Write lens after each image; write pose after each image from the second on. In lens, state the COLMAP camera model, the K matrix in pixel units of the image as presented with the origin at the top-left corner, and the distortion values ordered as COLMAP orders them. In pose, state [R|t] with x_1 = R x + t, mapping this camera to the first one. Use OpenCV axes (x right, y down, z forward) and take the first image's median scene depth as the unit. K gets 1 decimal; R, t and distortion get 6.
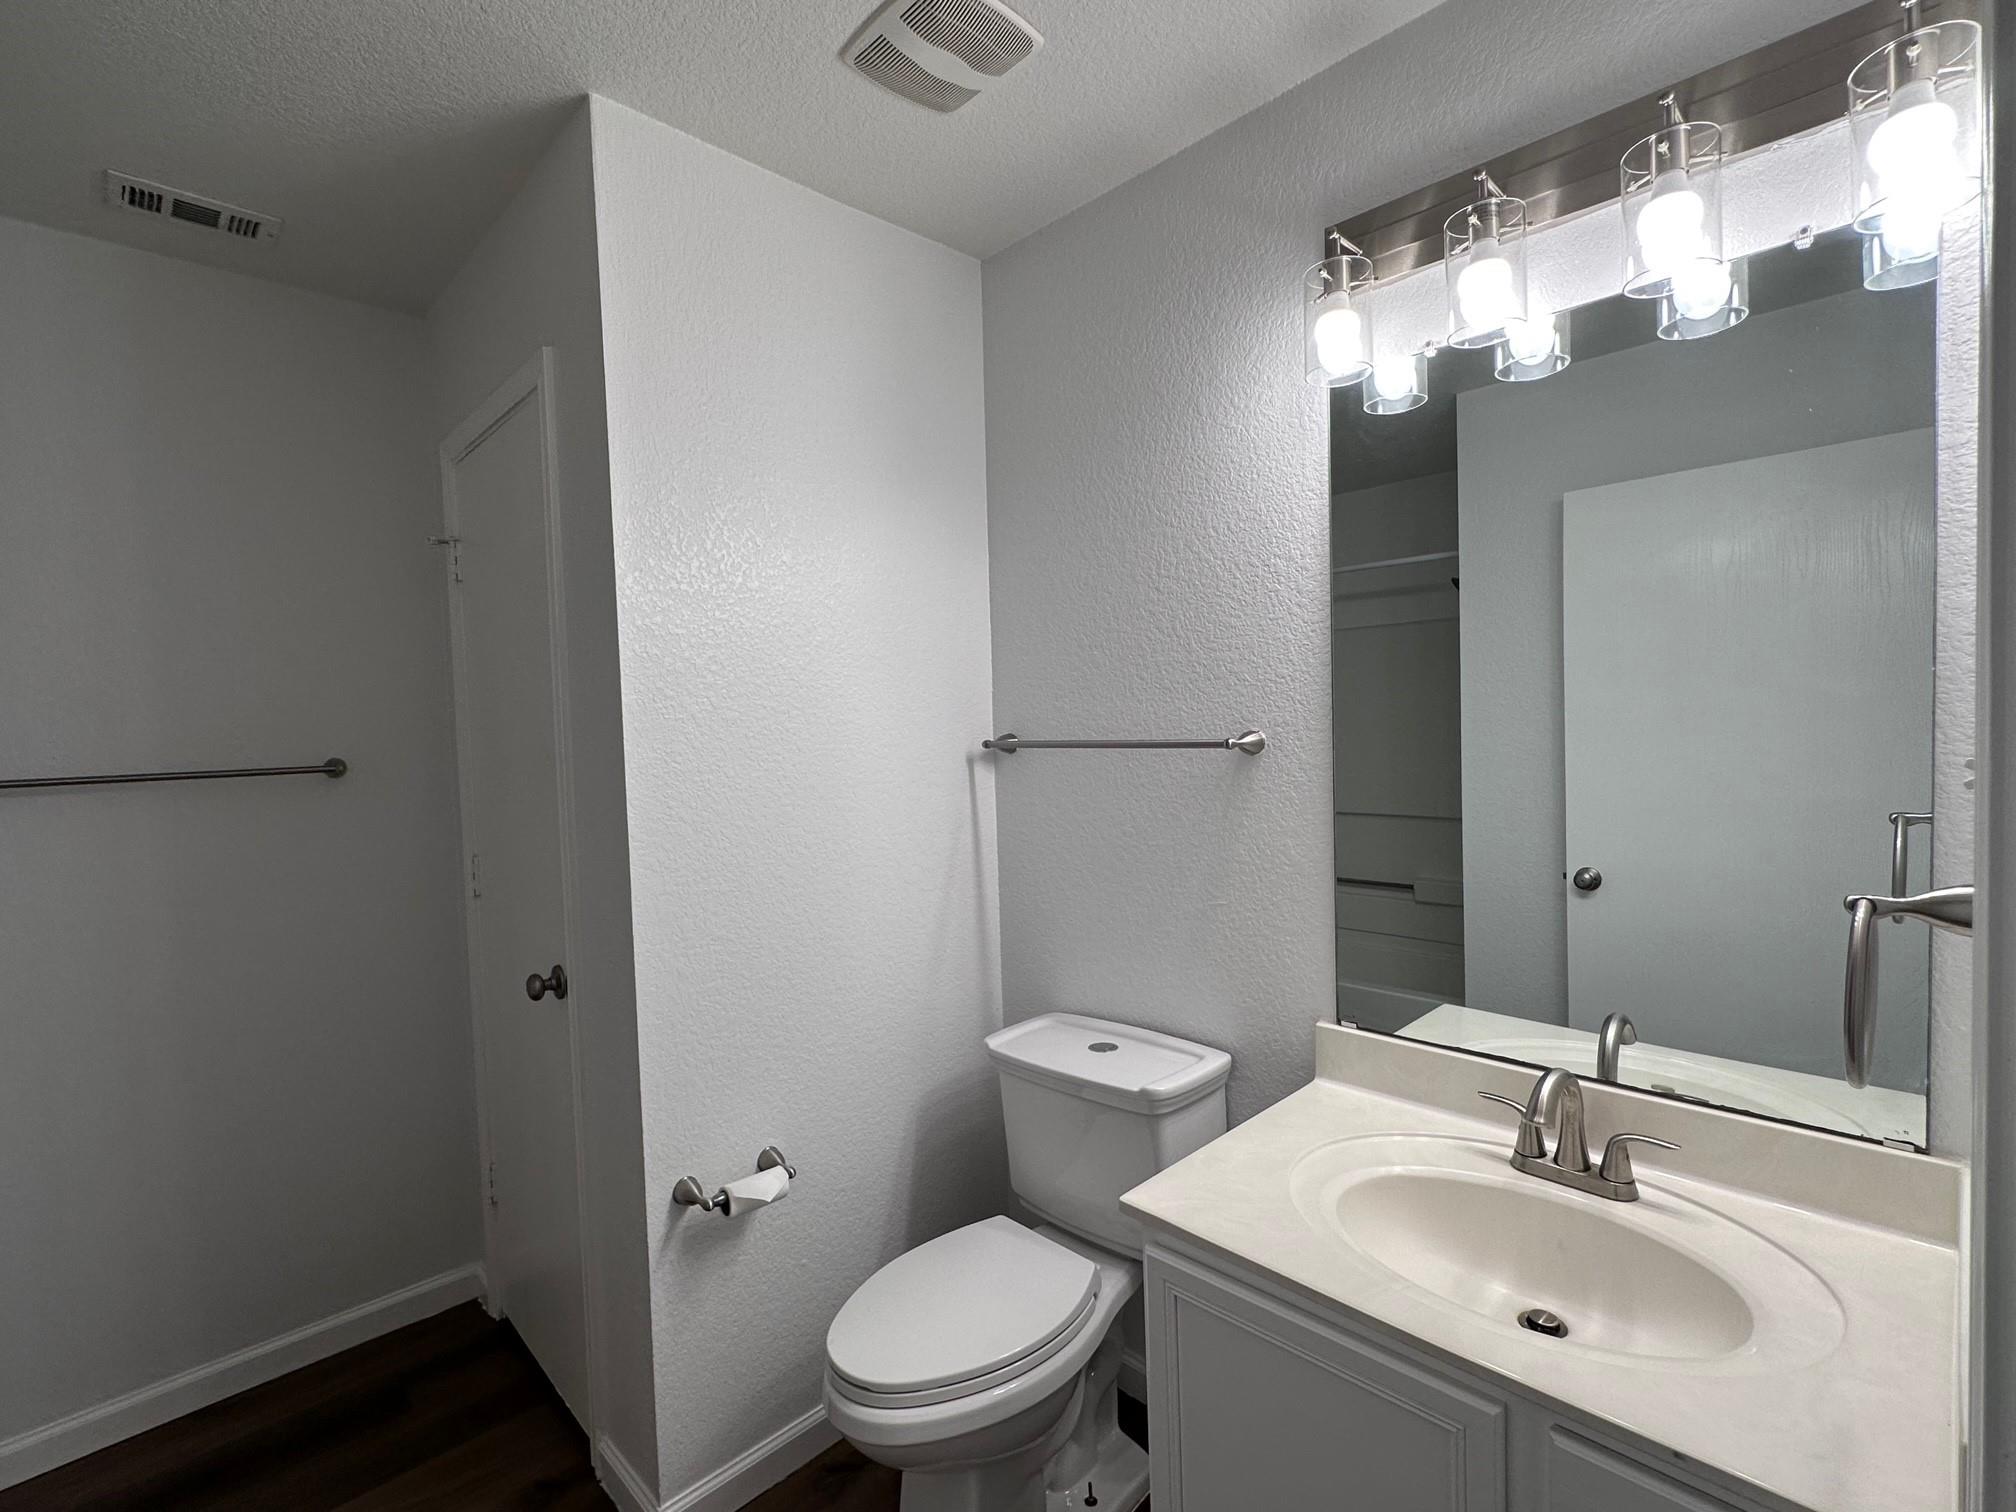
lens RADIAL K [[933.7, 0, 1008.1], [0, 933.7, 763.5], [0, 0, 1]] dist [-0.010988, 0.002345]
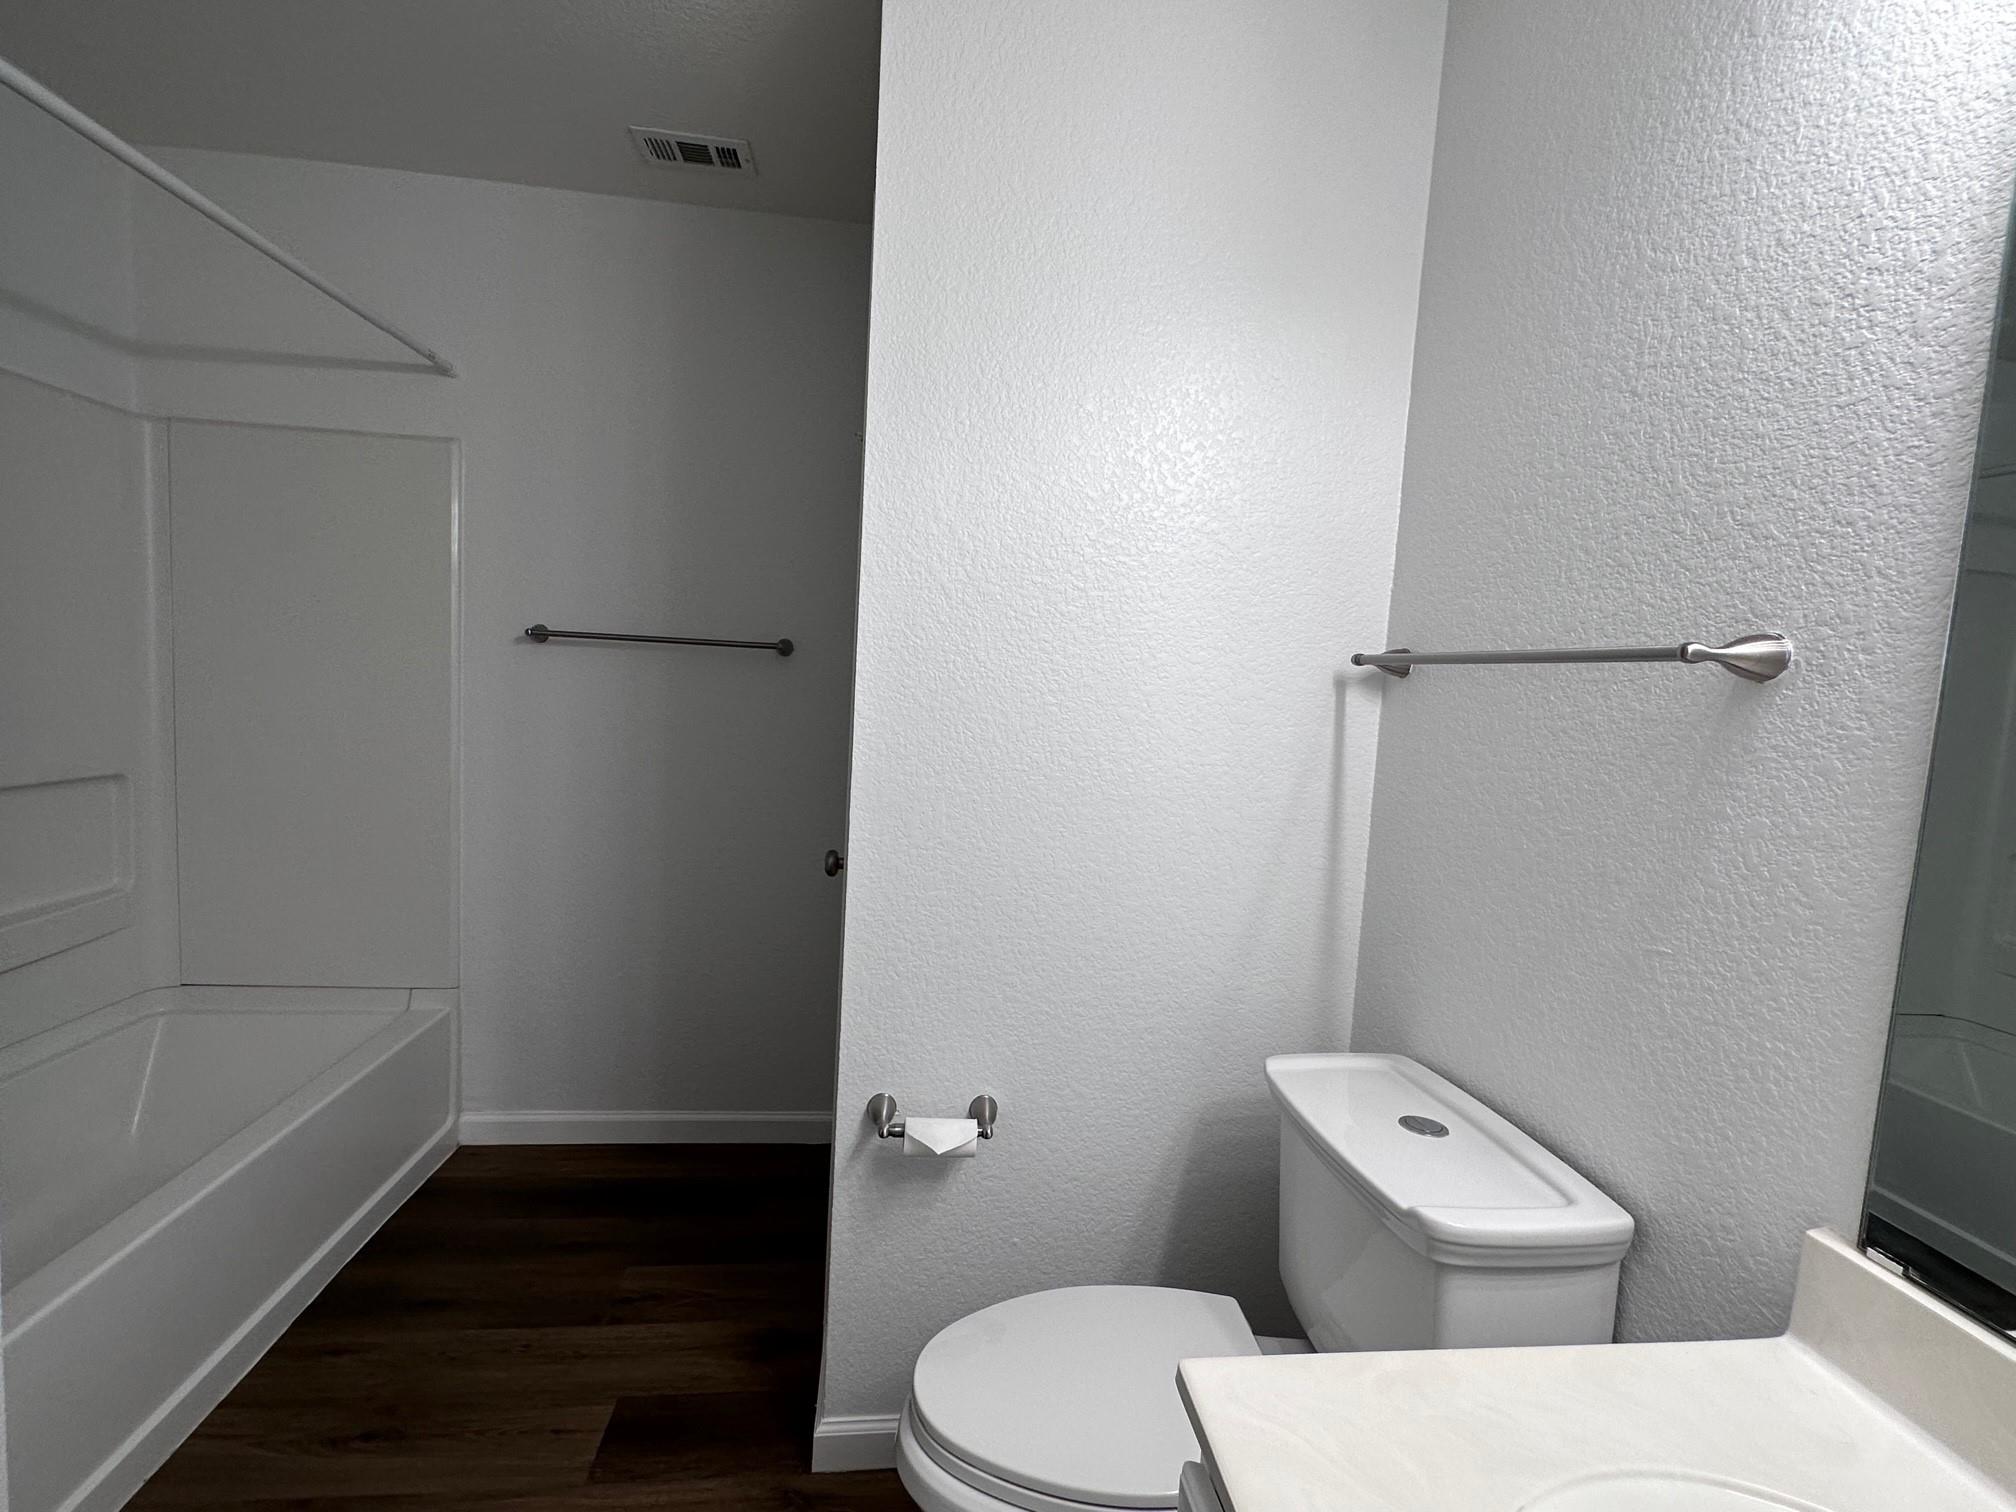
lens RADIAL K [[933.7, 0, 998.6], [0, 933.7, 763.6], [0, 0, 1]] dist [-0.010988, 0.002345]
pose [[0.785778, 0.130141, -0.604662, 0.239149], [-0.105598, 0.991487, 0.076169, 0.039656], [0.609428, 0.003999, 0.792832, 0.324288]]
